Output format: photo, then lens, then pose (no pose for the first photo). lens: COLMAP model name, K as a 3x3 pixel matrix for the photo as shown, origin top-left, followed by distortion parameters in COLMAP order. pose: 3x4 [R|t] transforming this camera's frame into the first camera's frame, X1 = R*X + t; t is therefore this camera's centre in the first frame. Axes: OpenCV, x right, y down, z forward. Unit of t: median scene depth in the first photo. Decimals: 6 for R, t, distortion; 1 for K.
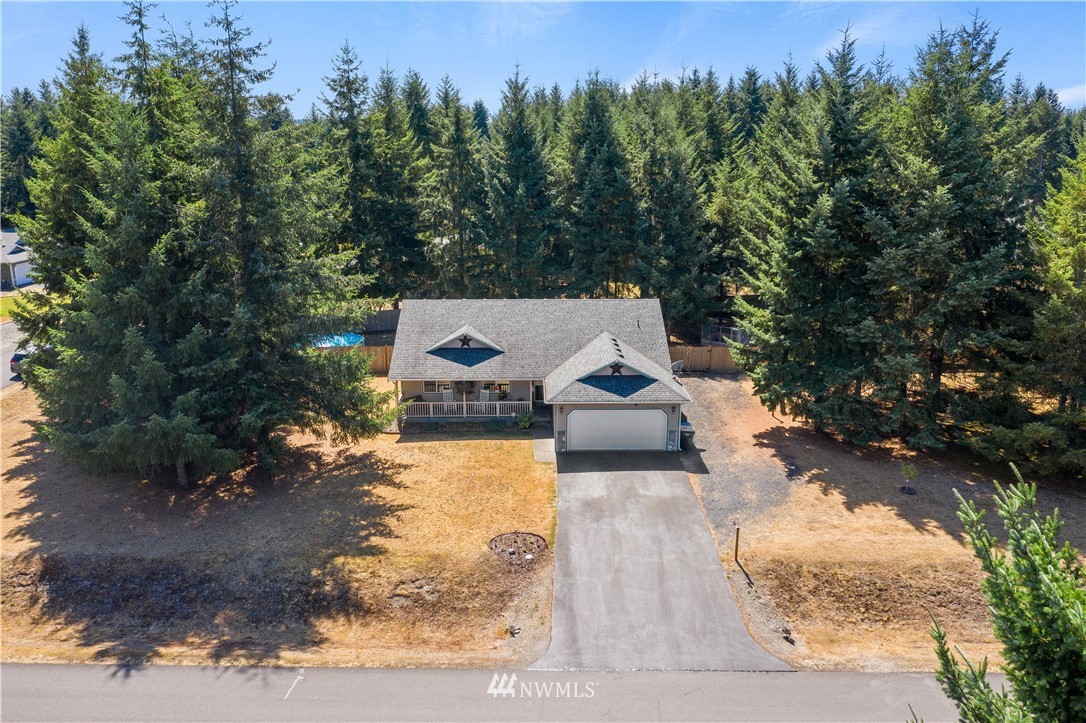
lens RADIAL K [[858.4, 0, 523.3], [0, 858.4, 359.6], [0, 0, 1]] dist [-0.028552, 0.005445]
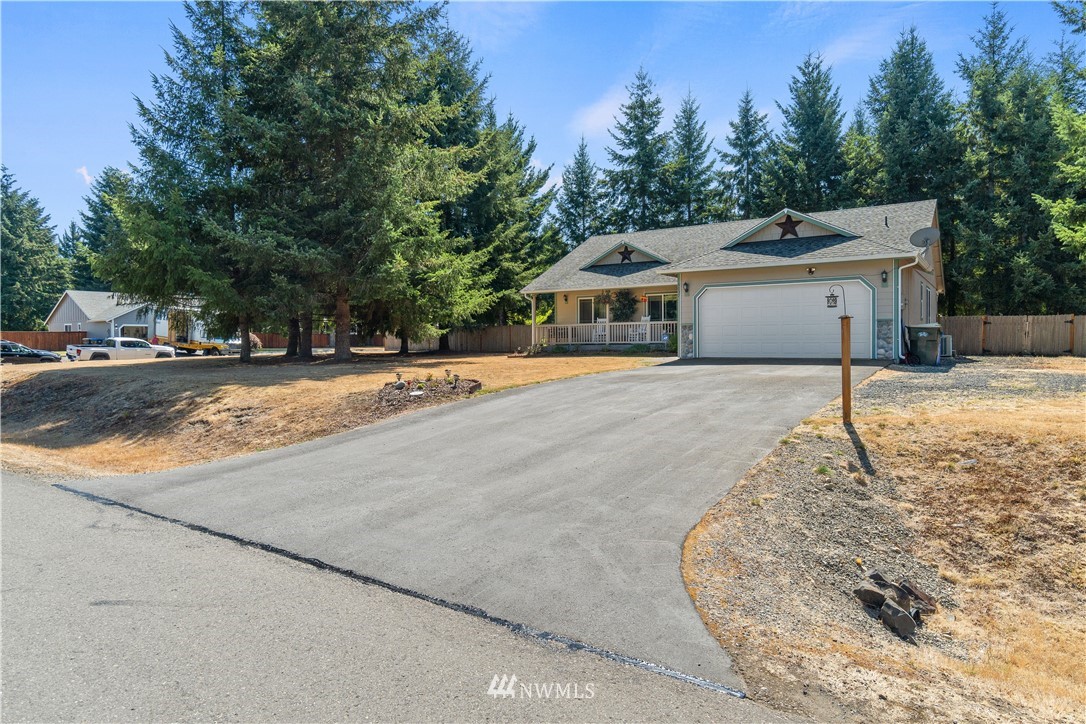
lens RADIAL K [[664.3, 0, 540.9], [0, 664.3, 356.9], [0, 0, 1]] dist [0.006294, -0.000796]
pose [[0.835075, 0.013831, -0.549962, 0.253539], [-0.134067, 0.974661, -0.179058, 0.237483], [0.533550, 0.223258, 0.815770, 0.631028]]
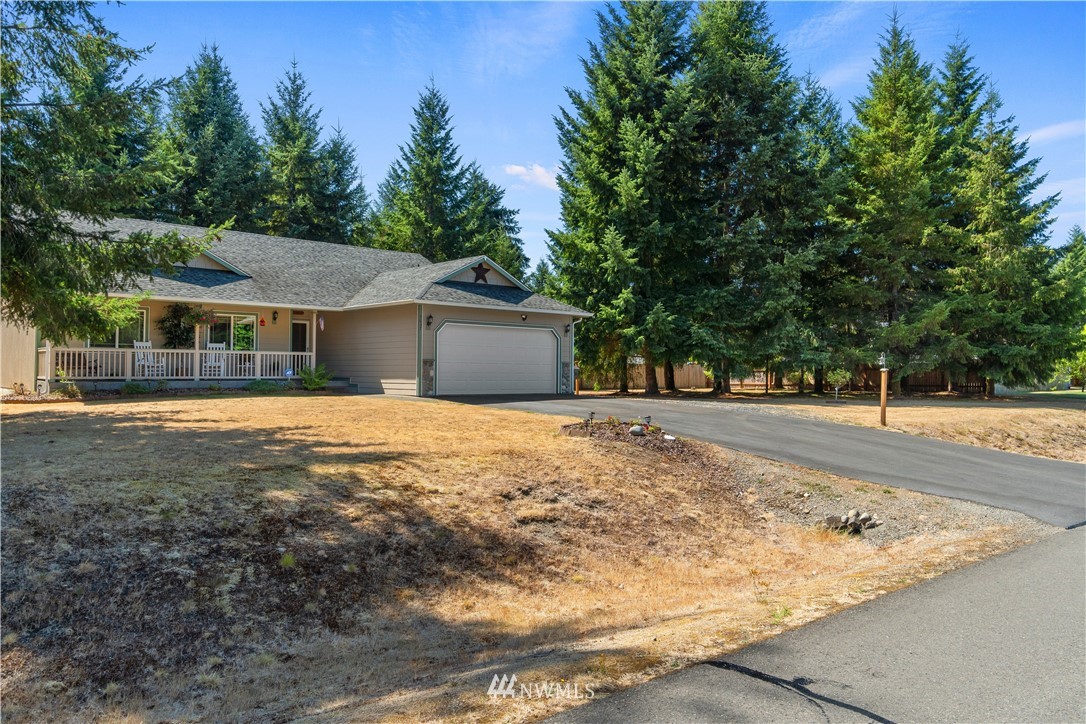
lens RADIAL K [[811.6, 0, 533.8], [0, 811.6, 345.5], [0, 0, 1]] dist [0.011339, -0.000746]
pose [[0.752623, 0.037110, 0.657405, -0.304575], [0.150776, 0.962170, -0.226927, 0.241241], [-0.640956, 0.269911, 0.718556, 0.630293]]
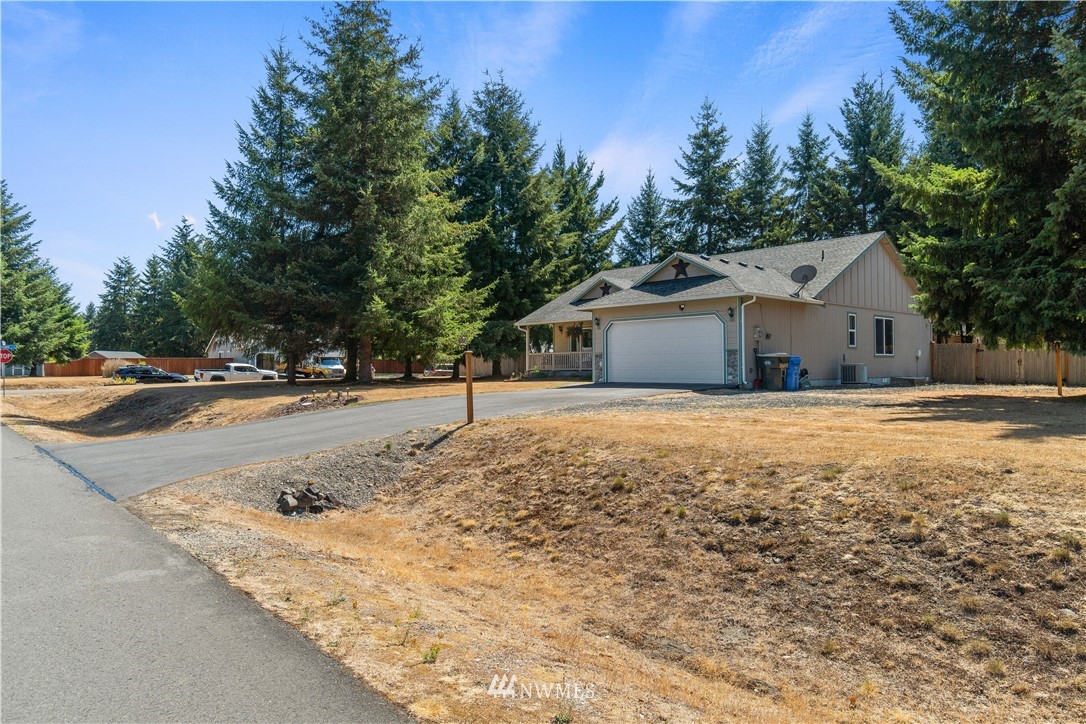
lens RADIAL K [[698.4, 0, 543.3], [0, 698.4, 359.4], [0, 0, 1]] dist [-0.000141, 0.000128]
pose [[0.685407, -0.004307, -0.728148, 0.505224], [-0.180321, 0.967831, -0.175462, 0.229435], [0.705480, 0.251563, 0.662582, 0.657731]]
